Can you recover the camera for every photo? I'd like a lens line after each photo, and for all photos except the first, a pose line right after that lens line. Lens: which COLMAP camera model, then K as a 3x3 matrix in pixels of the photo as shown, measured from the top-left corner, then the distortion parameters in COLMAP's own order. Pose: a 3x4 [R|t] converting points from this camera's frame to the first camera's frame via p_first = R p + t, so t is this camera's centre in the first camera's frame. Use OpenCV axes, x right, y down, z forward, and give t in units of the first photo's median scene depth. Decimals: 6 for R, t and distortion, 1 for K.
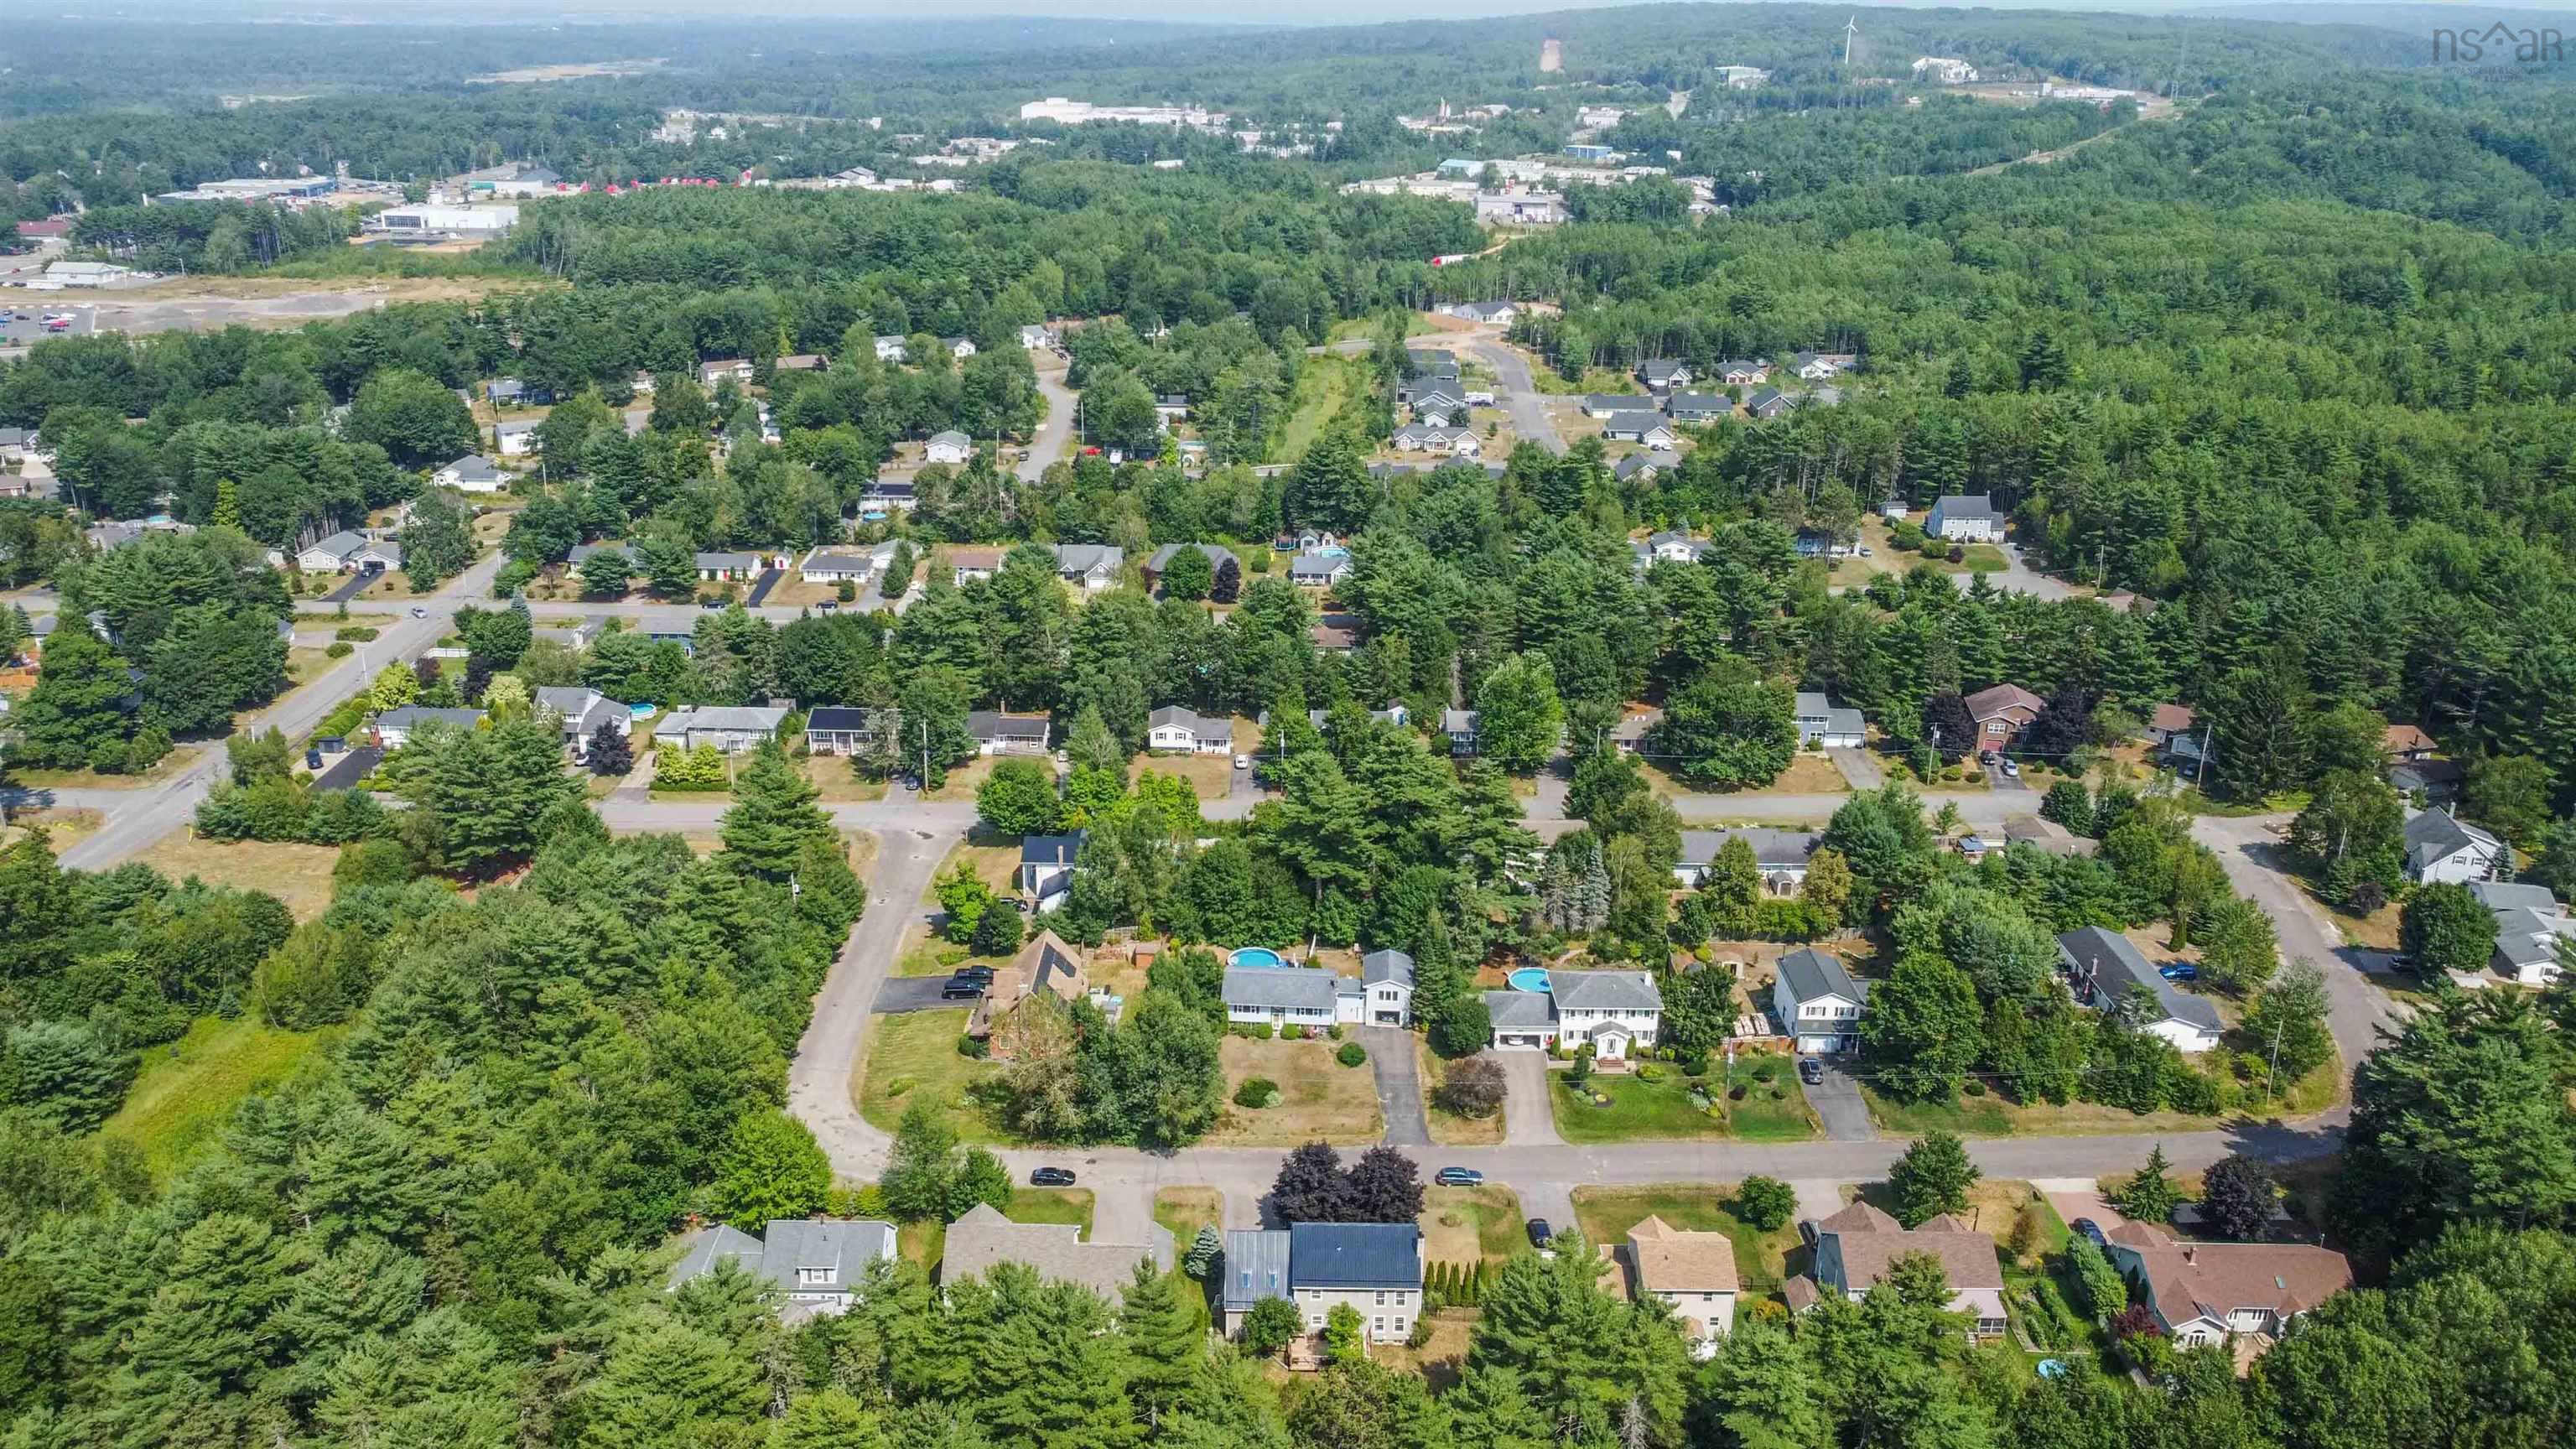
lens RADIAL K [[1936.1, 0, 1288.0], [0, 1936.1, 724.5], [0, 0, 1]] dist [-0.007050, 0.005150]
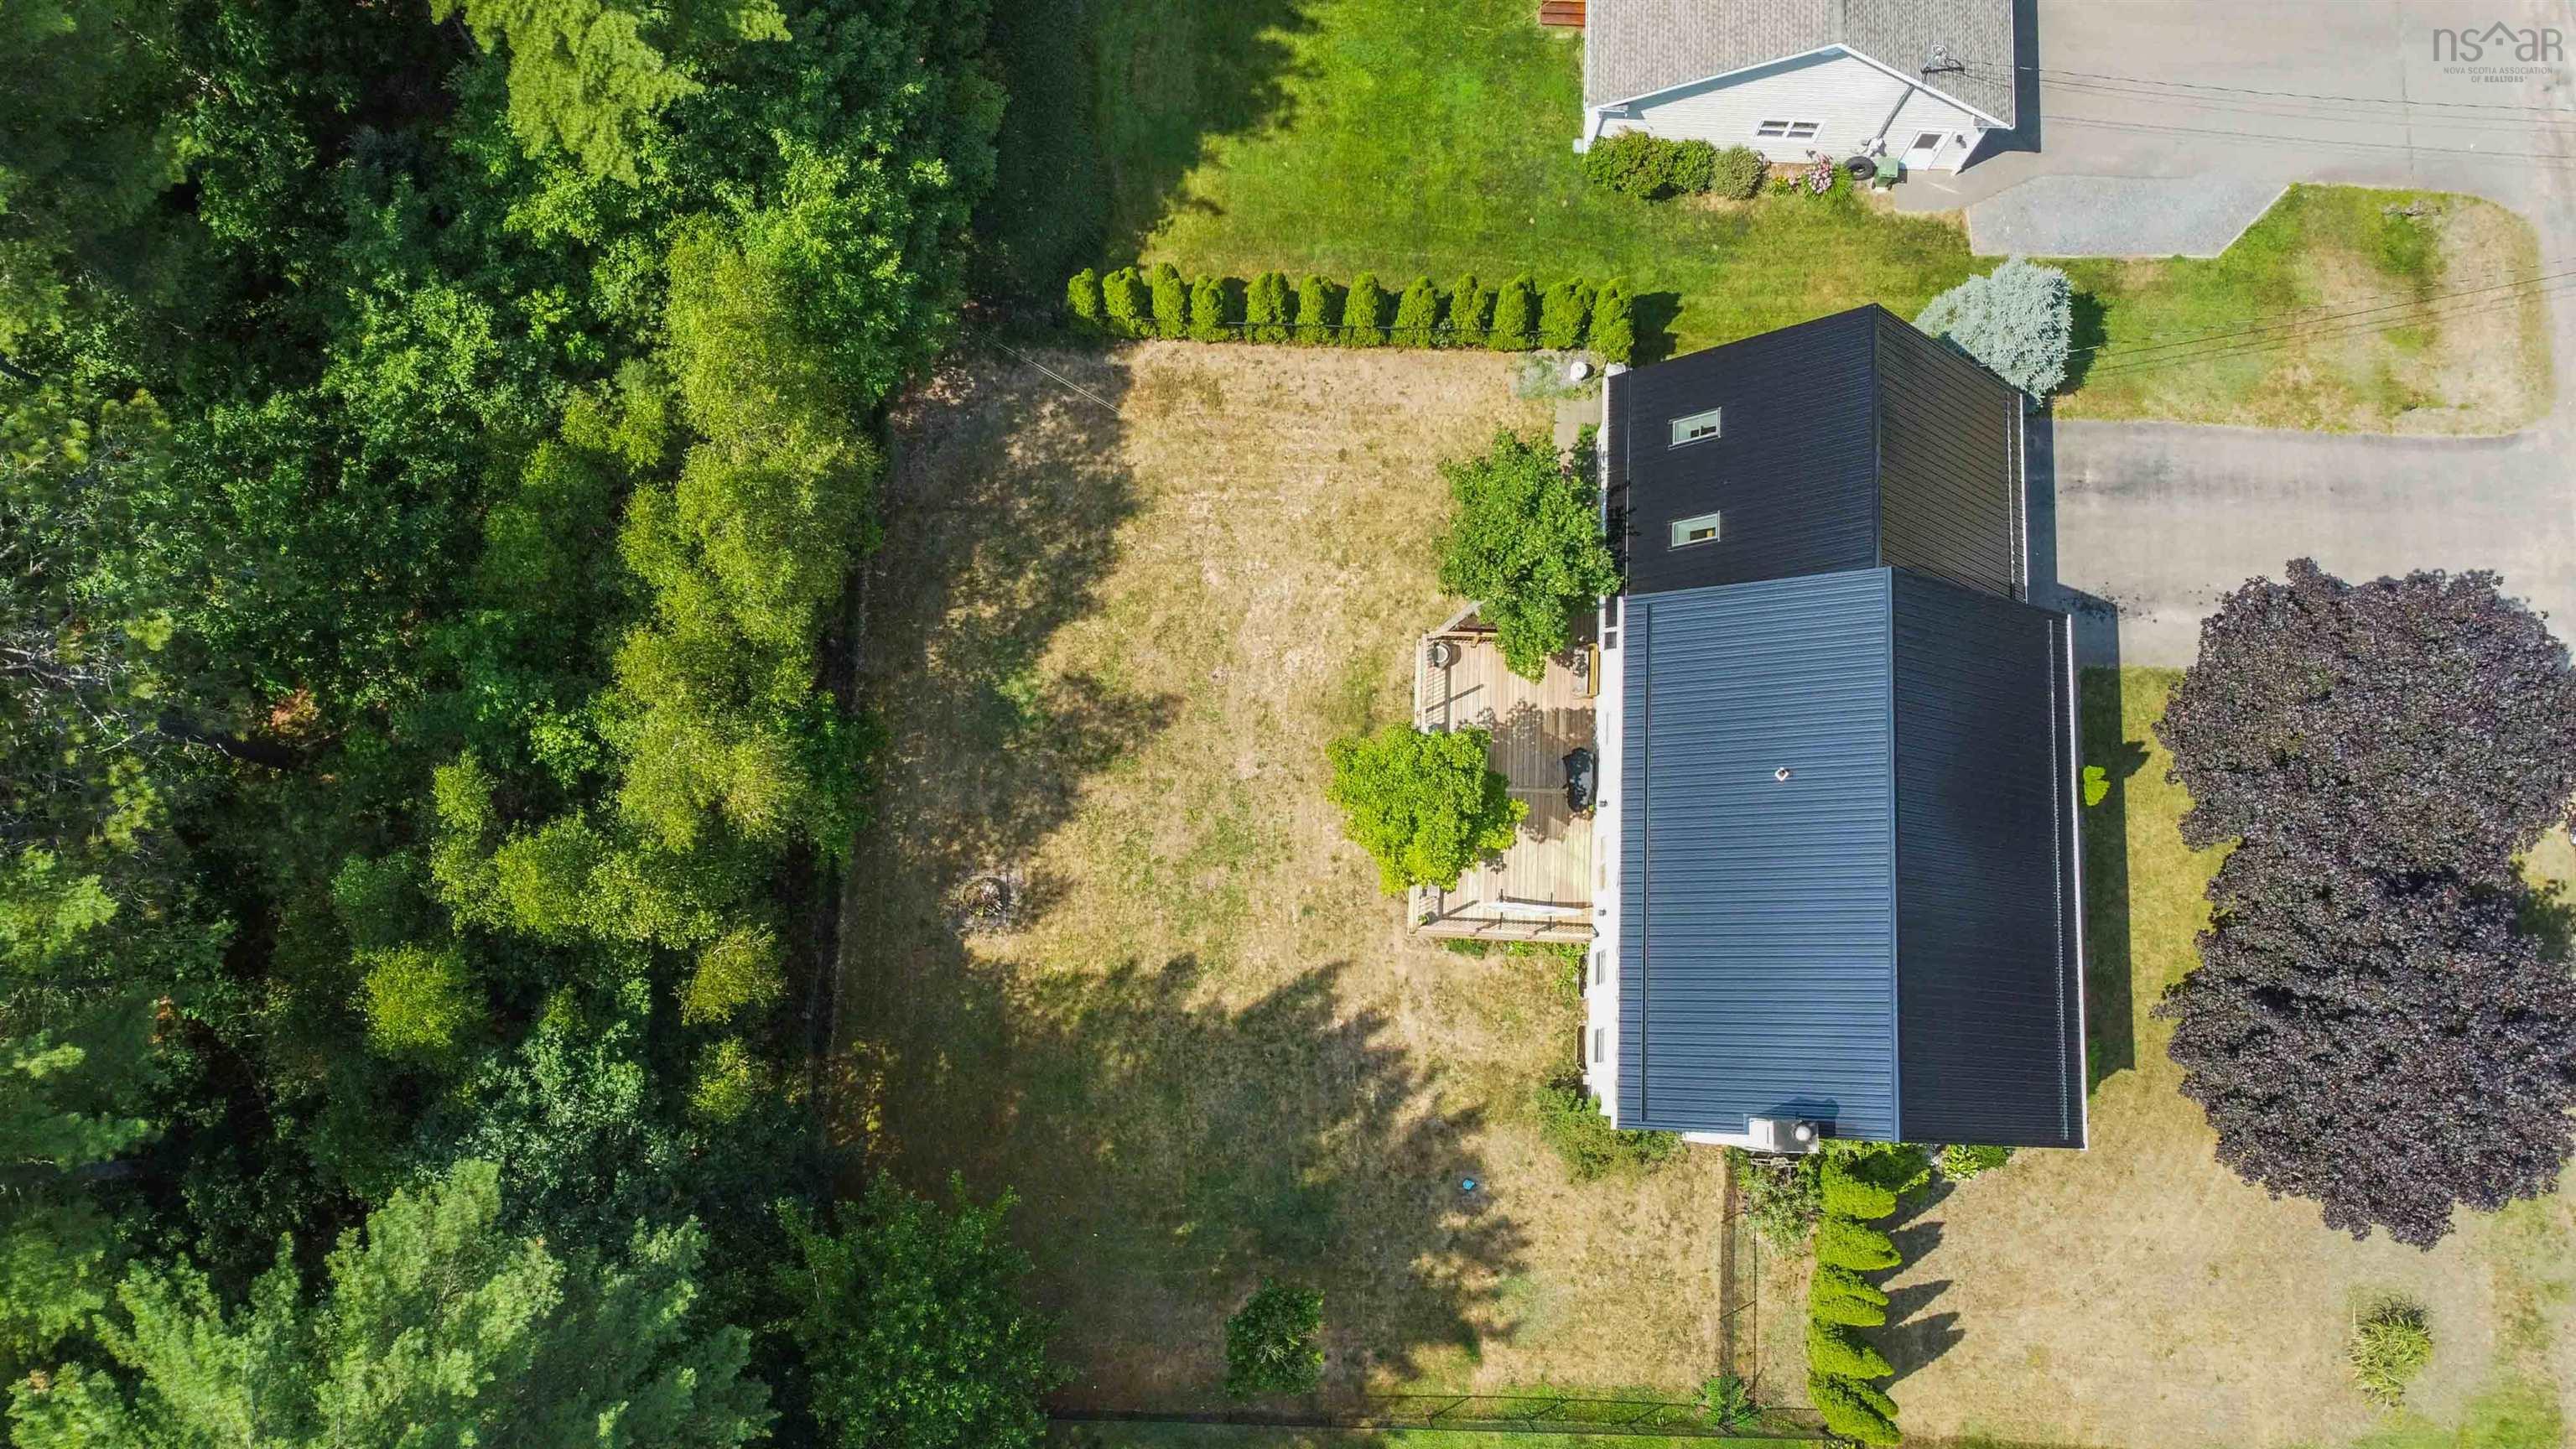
lens RADIAL K [[1936.1, 0, 1288.0], [0, 1936.1, 724.5], [0, 0, 1]] dist [-0.007050, 0.005150]
pose [[-0.048588, 0.981482, -0.185287, 0.050778], [-0.329021, 0.159425, 0.930768, 0.057867], [0.943072, 0.106188, 0.315183, 0.686684]]
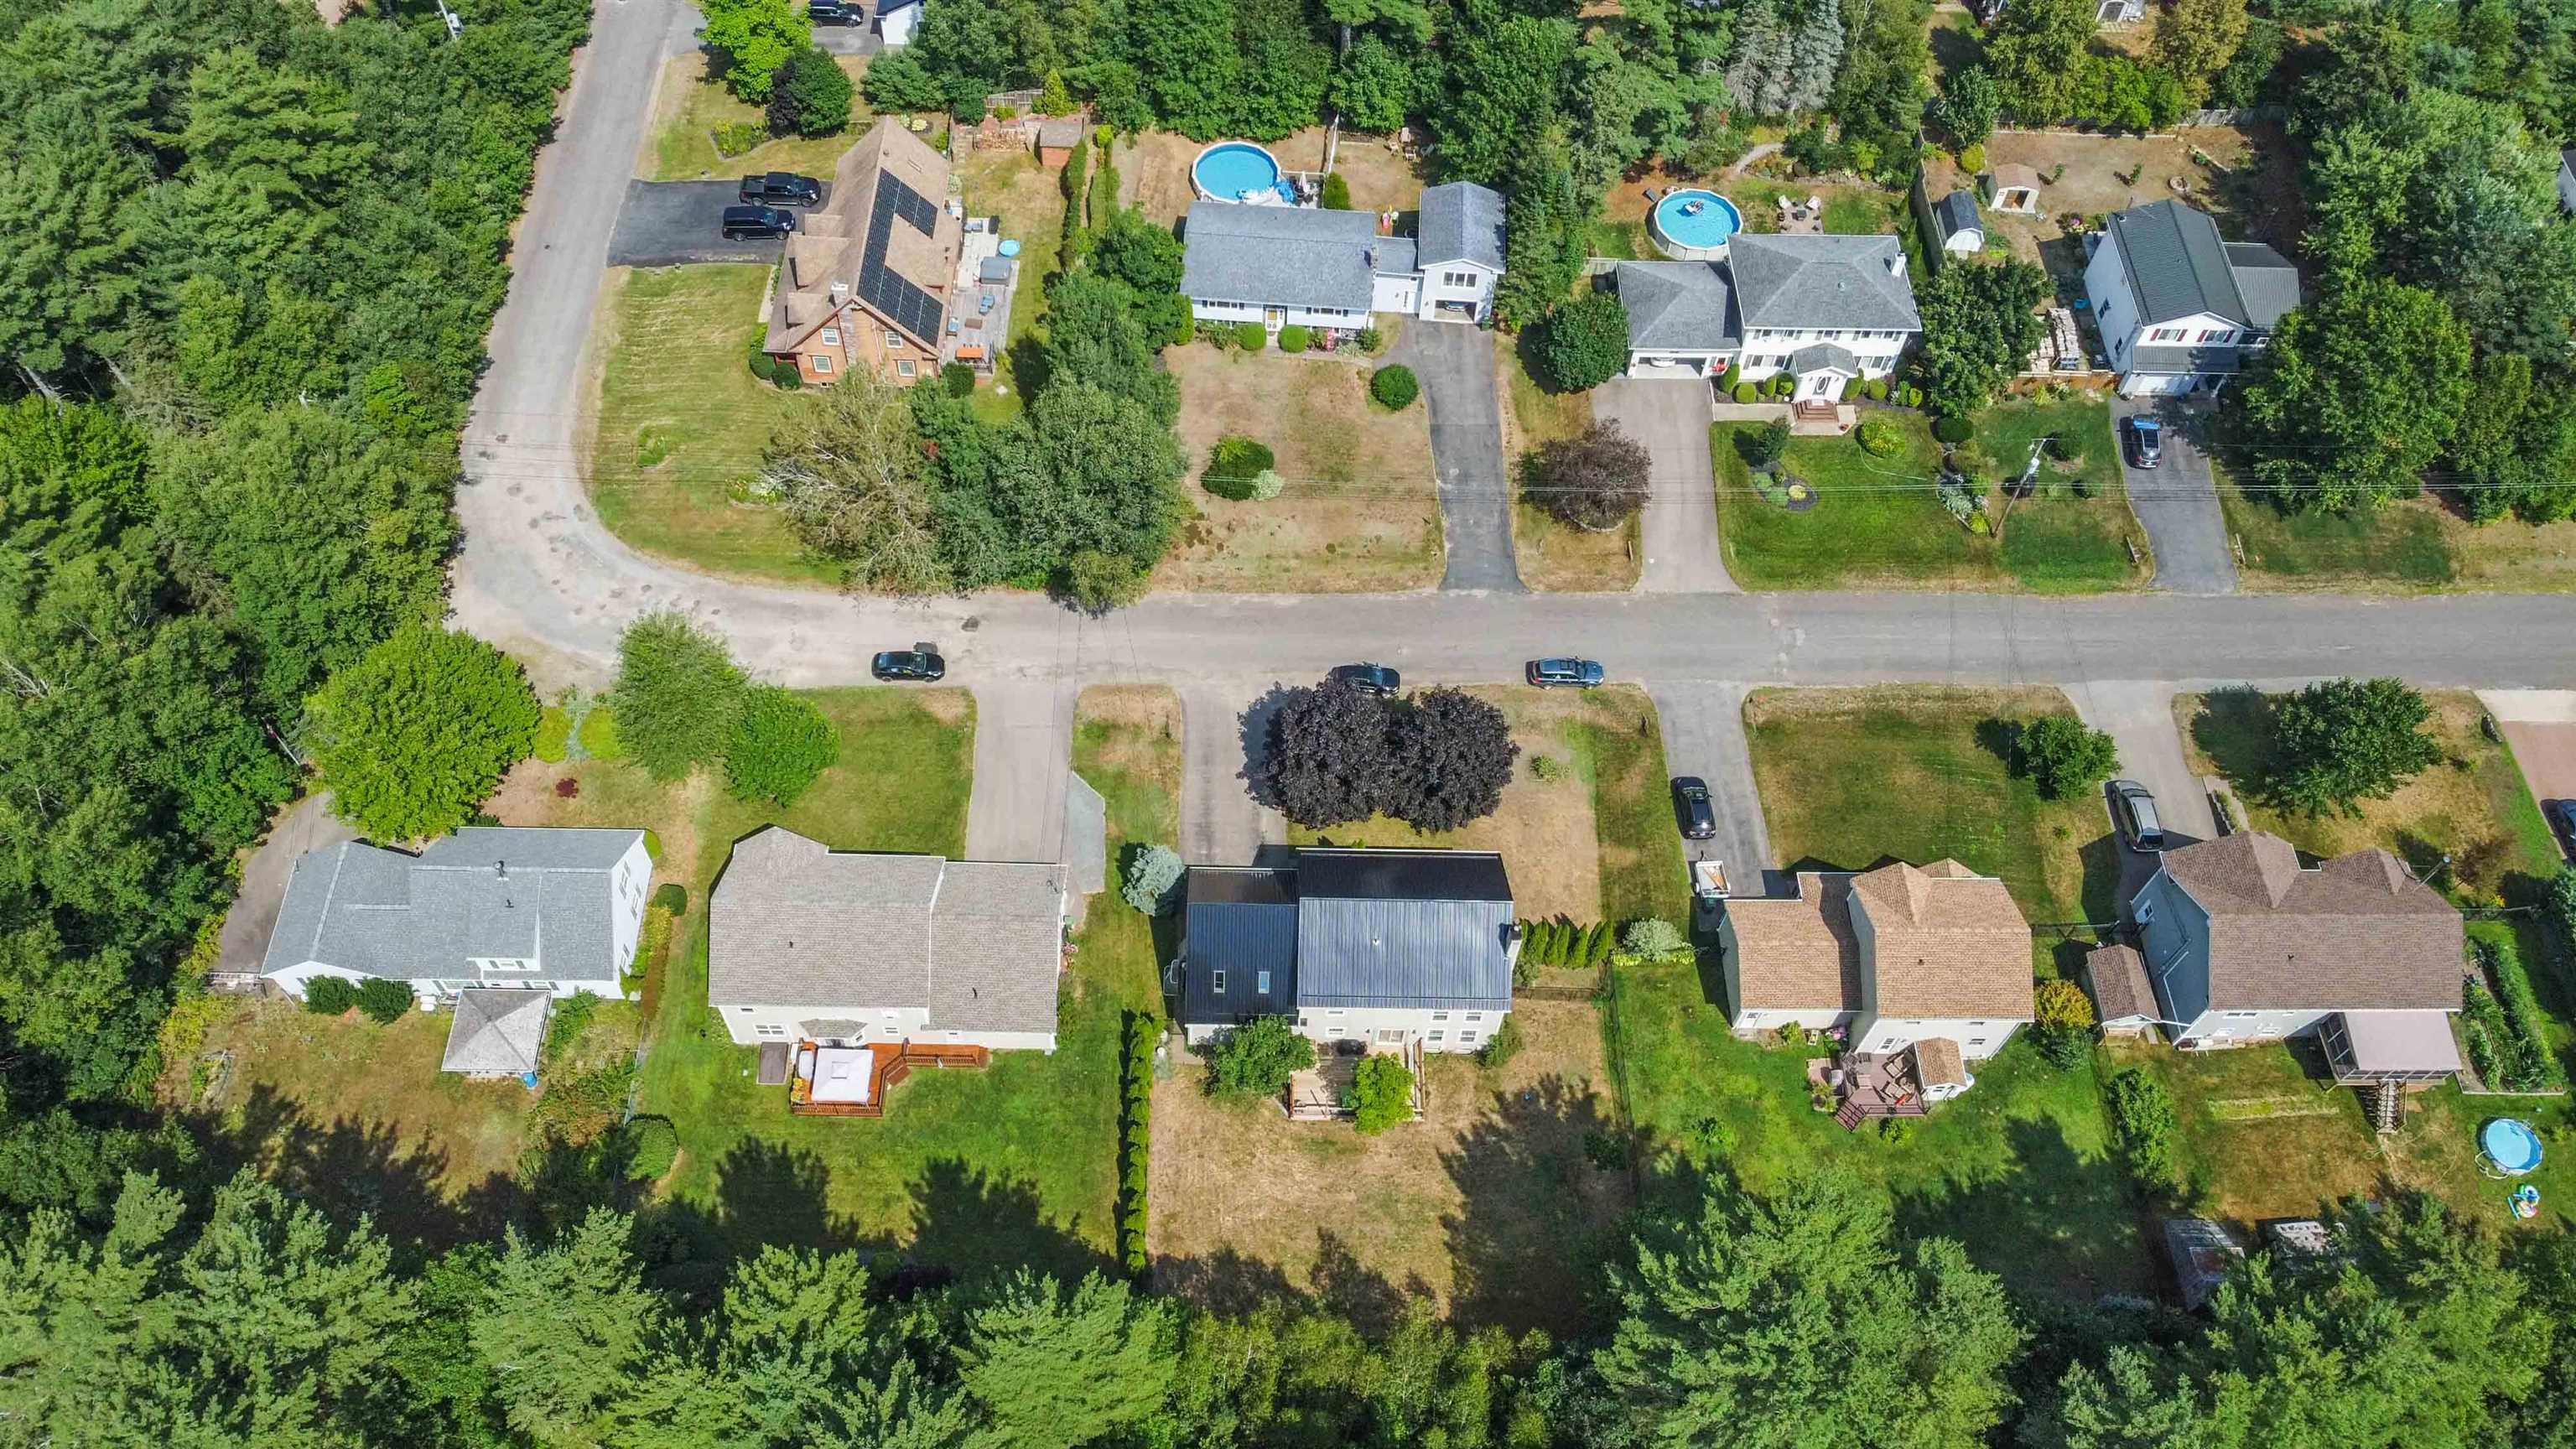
lens RADIAL K [[1936.1, 0, 1288.0], [0, 1936.1, 724.5], [0, 0, 1]] dist [-0.007050, 0.005150]
pose [[0.999804, 0.013719, 0.014256, -0.008117], [-0.019527, 0.800302, 0.599280, -0.109509], [-0.003187, -0.599441, 0.800413, 0.444301]]
